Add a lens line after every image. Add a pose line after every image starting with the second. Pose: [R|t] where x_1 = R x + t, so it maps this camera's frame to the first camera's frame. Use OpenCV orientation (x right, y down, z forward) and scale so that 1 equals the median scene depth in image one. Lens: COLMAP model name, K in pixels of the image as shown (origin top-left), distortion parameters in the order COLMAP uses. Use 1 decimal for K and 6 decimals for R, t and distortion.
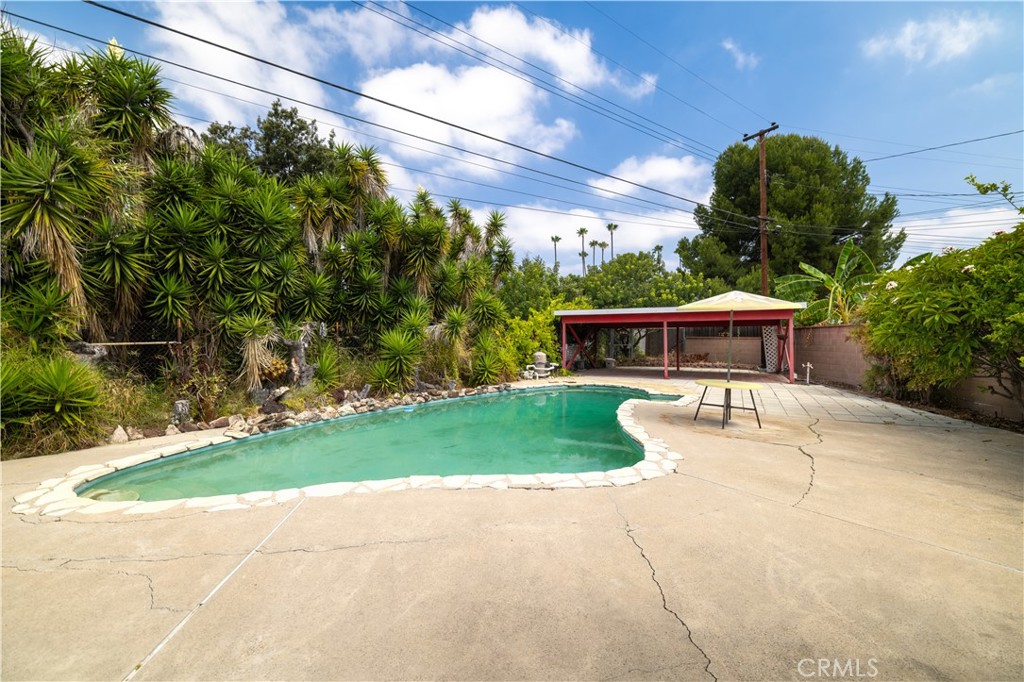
lens RADIAL K [[433.2, 0, 510.9], [0, 433.2, 340.6], [0, 0, 1]] dist [0.000118, 0.000226]
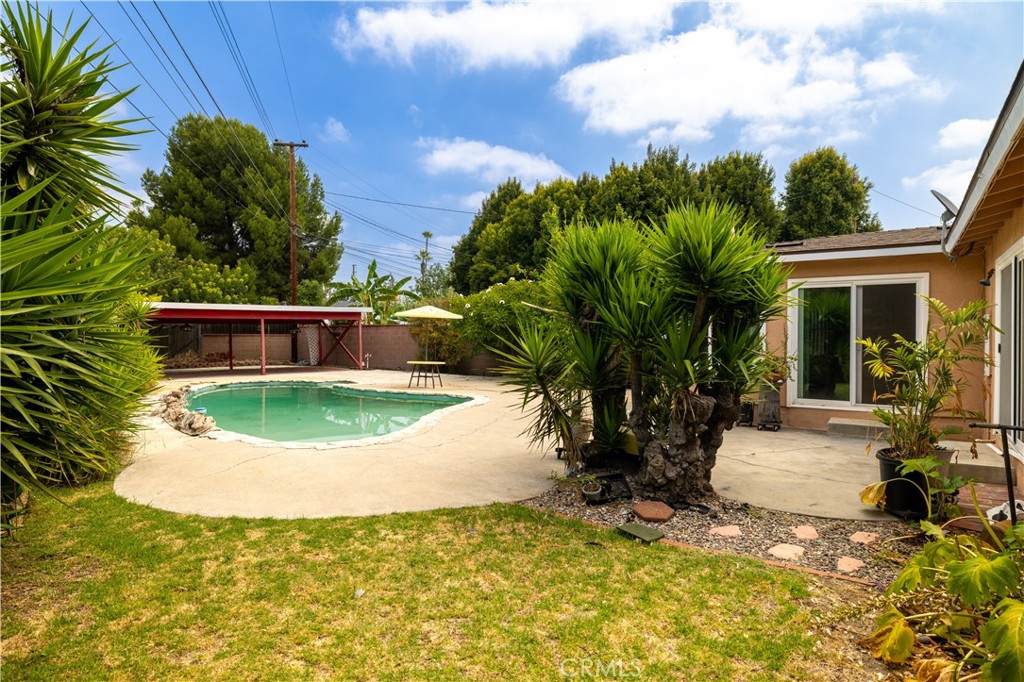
lens RADIAL K [[557.6, 0, 511.4], [0, 557.6, 339.4], [0, 0, 1]] dist [-0.000959, -0.000068]
pose [[0.393326, -0.012438, 0.919315, -0.343710], [0.011859, 0.999894, 0.008454, -0.000263], [-0.919323, 0.007576, 0.393432, -0.030577]]
